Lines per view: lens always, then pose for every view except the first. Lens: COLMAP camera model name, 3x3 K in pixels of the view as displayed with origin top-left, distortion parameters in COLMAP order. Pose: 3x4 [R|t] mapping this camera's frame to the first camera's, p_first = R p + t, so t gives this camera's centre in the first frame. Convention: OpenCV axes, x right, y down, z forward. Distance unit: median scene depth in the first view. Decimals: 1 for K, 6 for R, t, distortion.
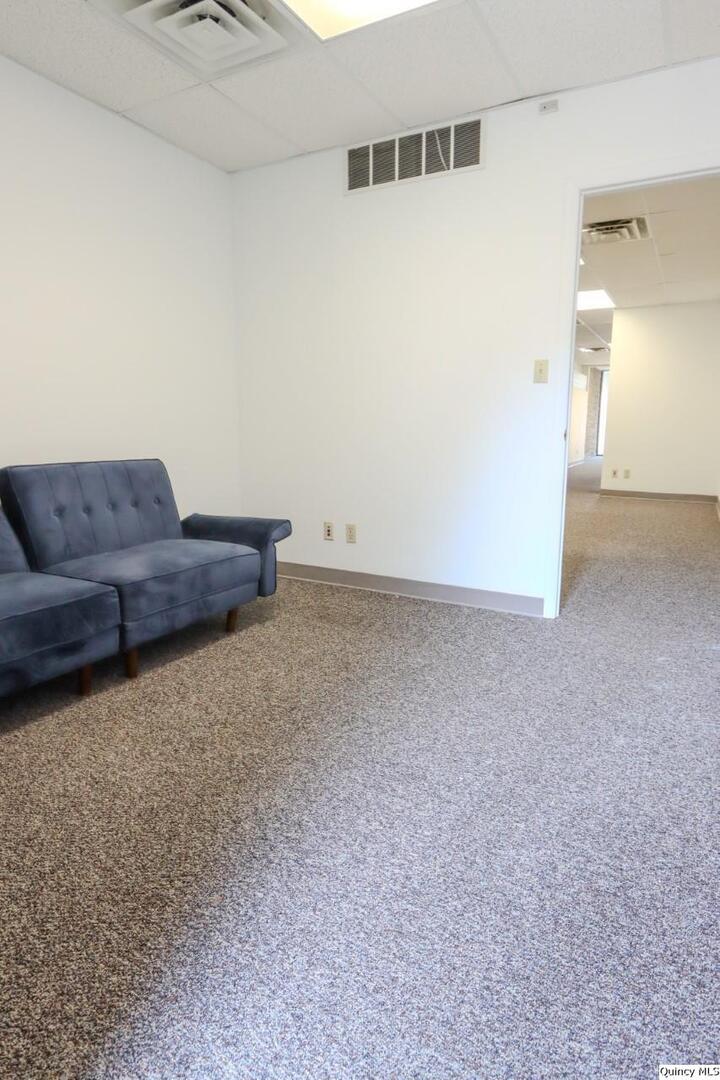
lens RADIAL K [[612.0, 0, 360.0], [0, 612.0, 540.0], [0, 0, 1]] dist [0.001424, 0.000304]
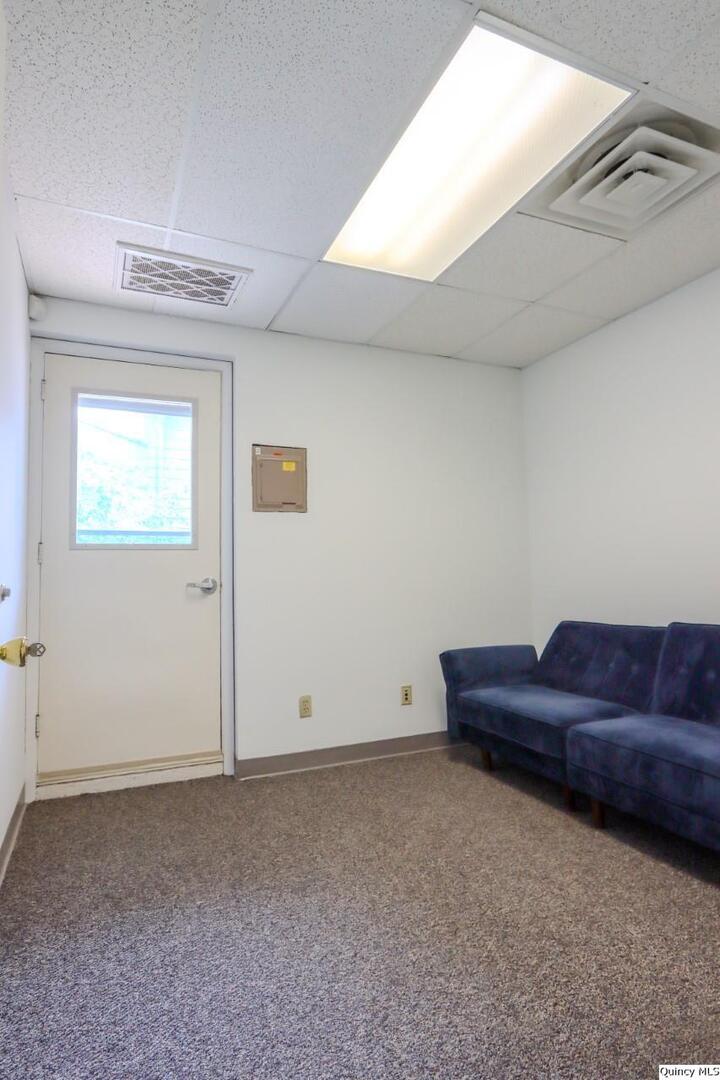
lens RADIAL K [[597.0, 0, 360.0], [0, 597.0, 540.0], [0, 0, 1]] dist [-0.002429, -0.000513]
pose [[-0.613900, -0.047349, -0.787962, 0.729282], [-0.128122, 0.990940, 0.040273, -0.260981], [0.778917, 0.125678, -0.614405, 1.306368]]
